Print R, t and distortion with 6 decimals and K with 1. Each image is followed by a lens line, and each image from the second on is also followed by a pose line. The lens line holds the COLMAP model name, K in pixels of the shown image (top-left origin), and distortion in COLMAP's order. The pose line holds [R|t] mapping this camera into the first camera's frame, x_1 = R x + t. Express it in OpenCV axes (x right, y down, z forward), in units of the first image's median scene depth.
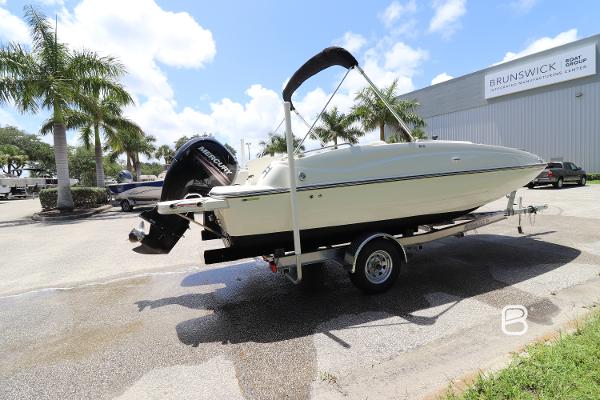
lens RADIAL K [[284.3, 0, 310.3], [0, 284.3, 198.0], [0, 0, 1]] dist [-0.030003, 0.000450]
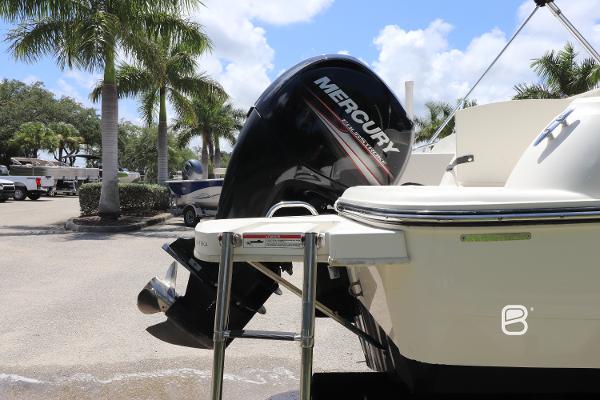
lens RADIAL K [[284.3, 0, 310.3], [0, 284.3, 198.0], [0, 0, 1]] dist [-0.030003, 0.000450]
pose [[0.941584, 0.050585, -0.332958, -0.221783], [-0.066929, 0.997042, -0.037793, -0.007156], [0.330061, 0.057870, 0.942184, 0.539405]]
